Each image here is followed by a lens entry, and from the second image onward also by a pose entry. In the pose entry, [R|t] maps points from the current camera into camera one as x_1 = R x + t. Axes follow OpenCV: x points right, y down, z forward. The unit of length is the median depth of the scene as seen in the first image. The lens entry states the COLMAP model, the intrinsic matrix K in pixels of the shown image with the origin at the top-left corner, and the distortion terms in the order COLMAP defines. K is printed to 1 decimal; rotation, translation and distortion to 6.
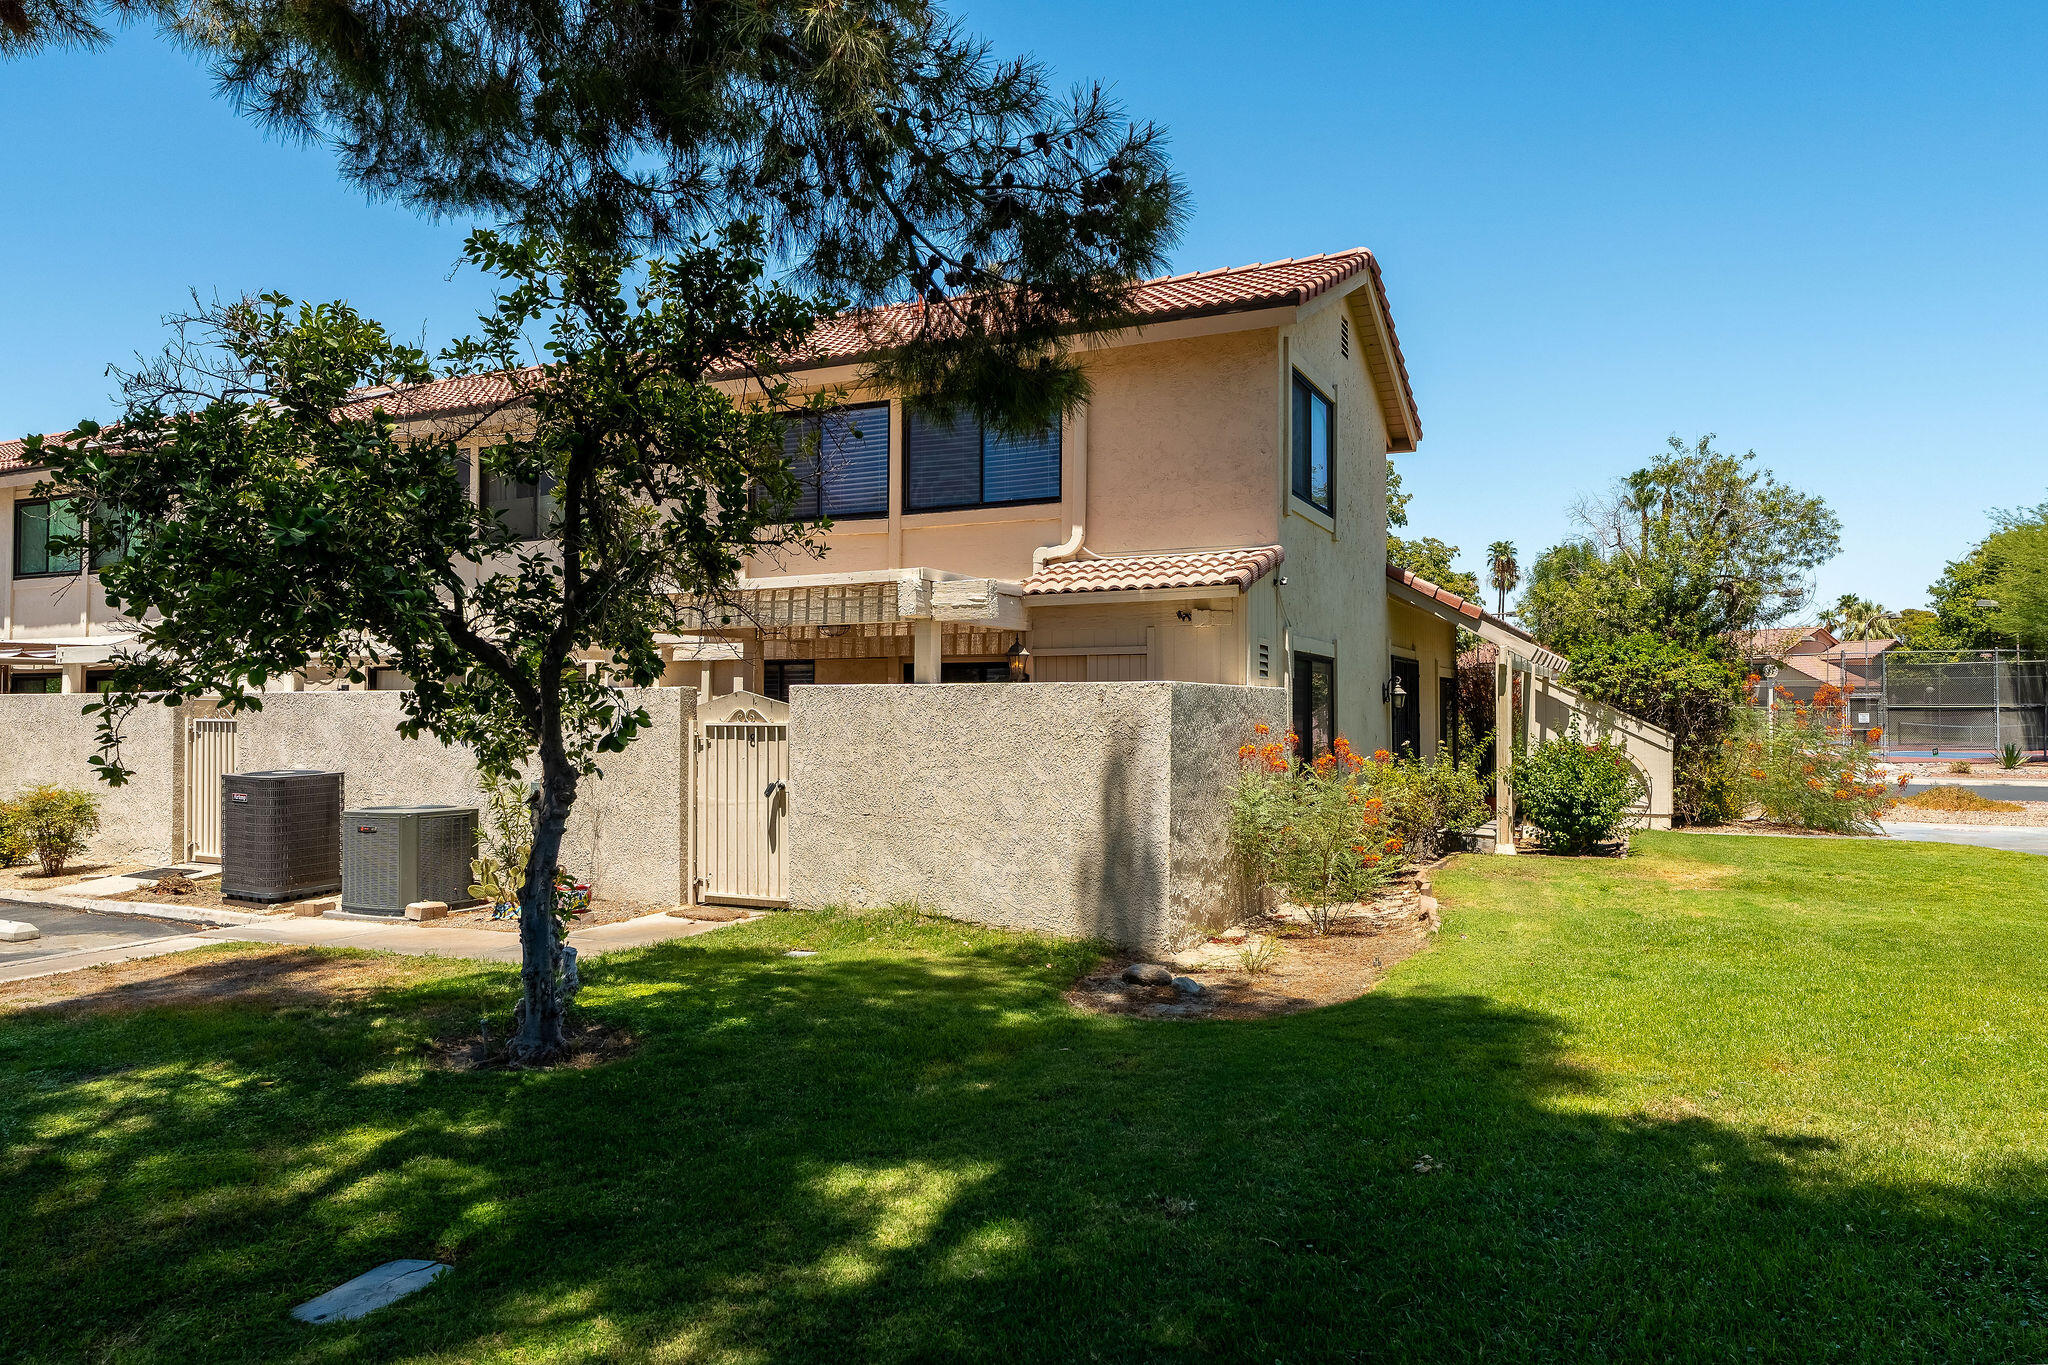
lens RADIAL K [[1405.1, 0, 1024.5], [0, 1405.1, 684.0], [0, 0, 1]] dist [0.006170, 0.000976]
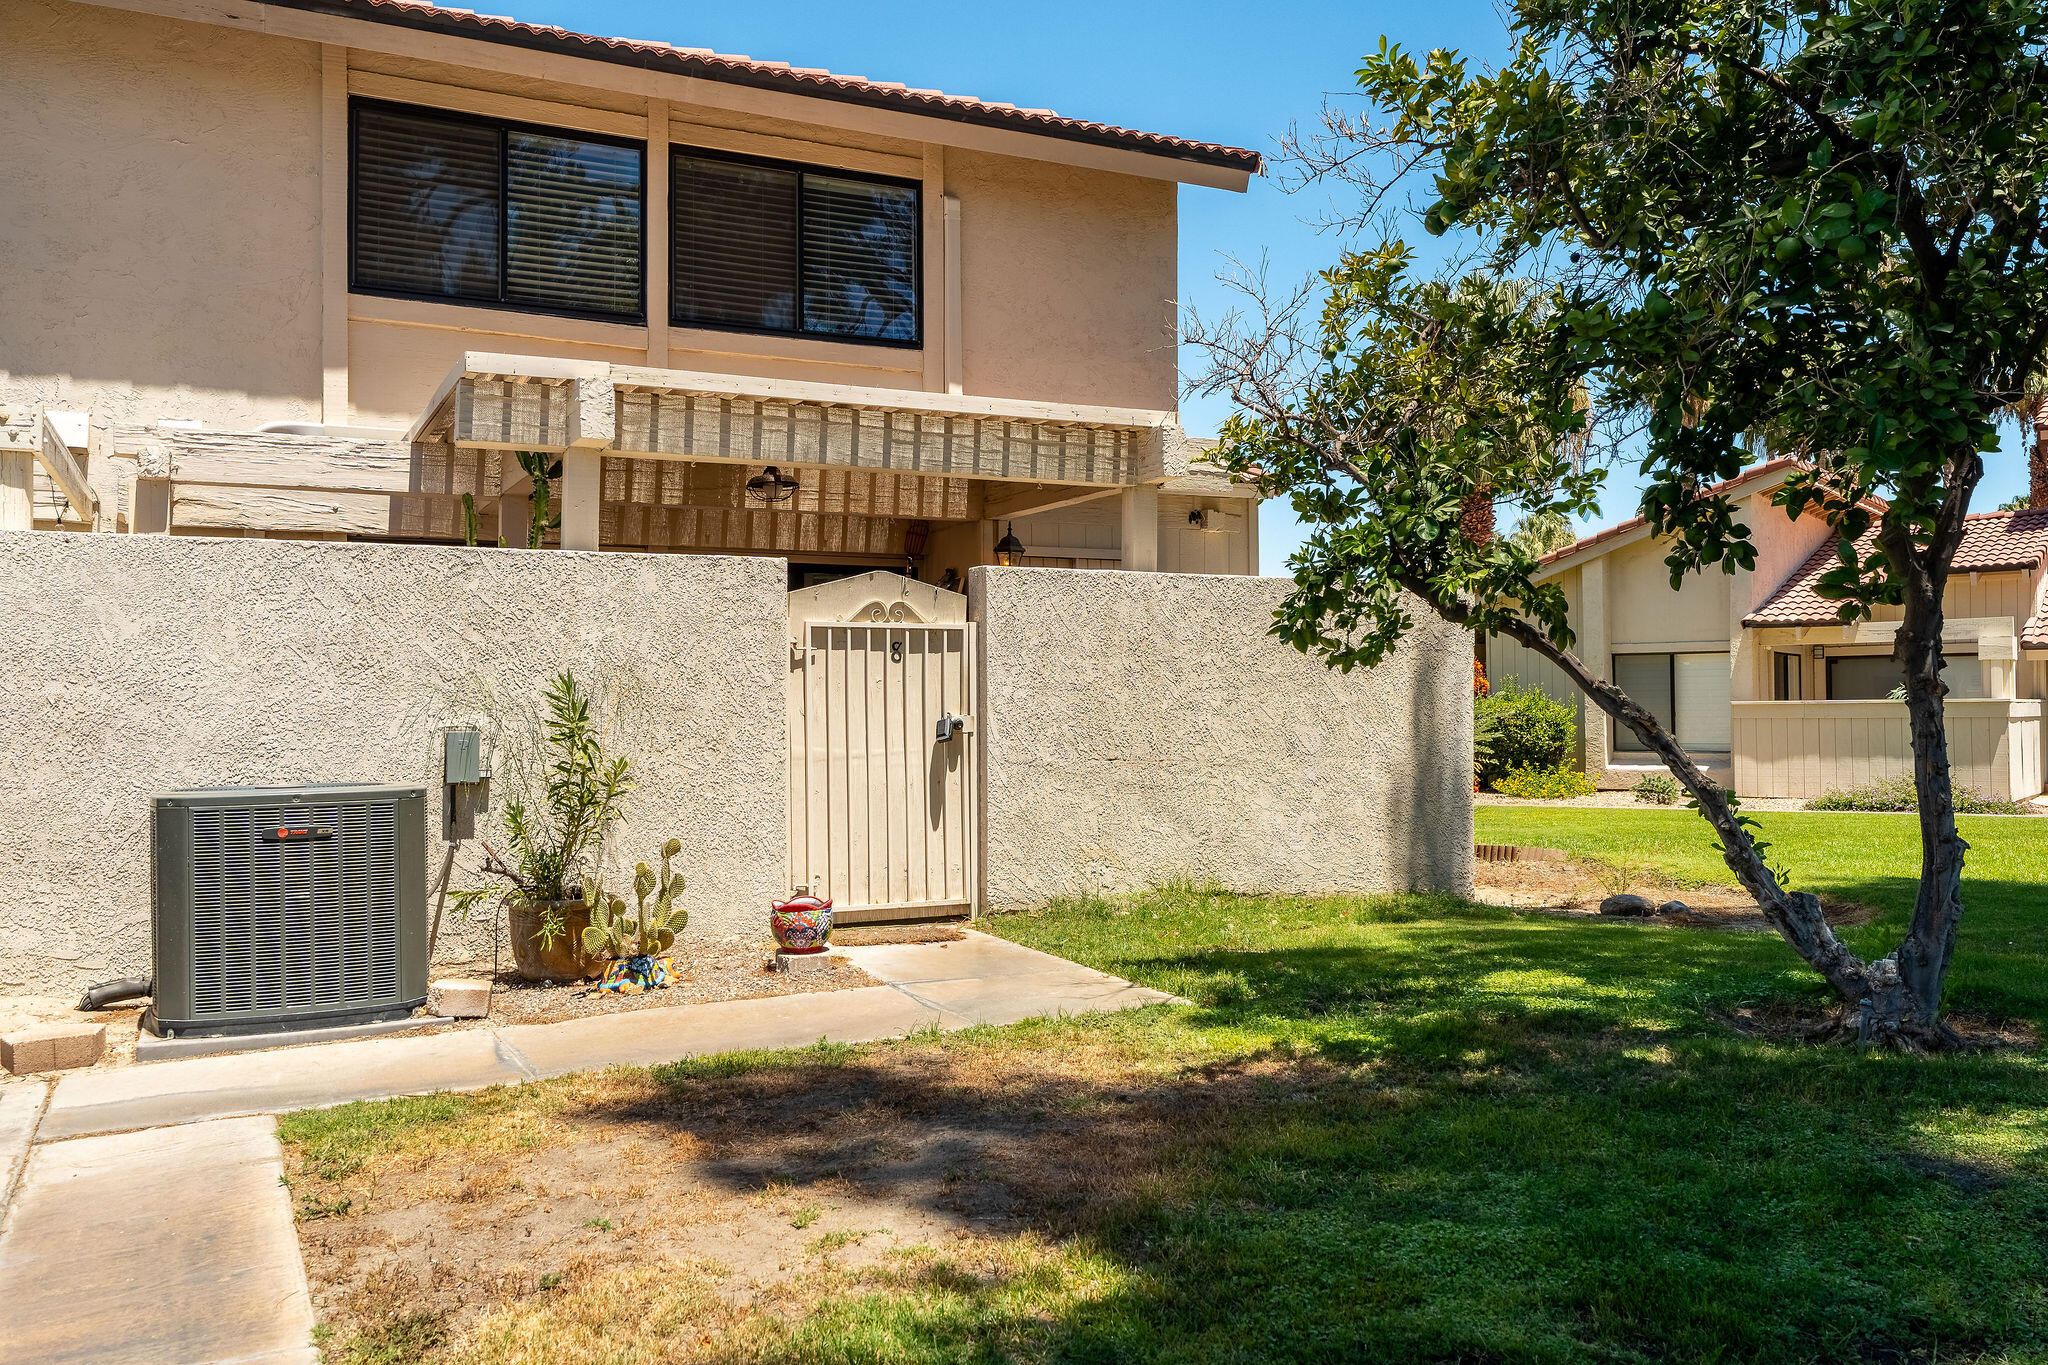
lens RADIAL K [[1716.2, 0, 1024.5], [0, 1716.2, 688.5], [0, 0, 1]] dist [-0.012649, -0.002940]
pose [[0.585323, 0.011859, 0.810713, -0.784207], [-0.007958, 0.999929, -0.008882, 0.063328], [-0.810761, -0.001253, 0.585376, 0.519951]]
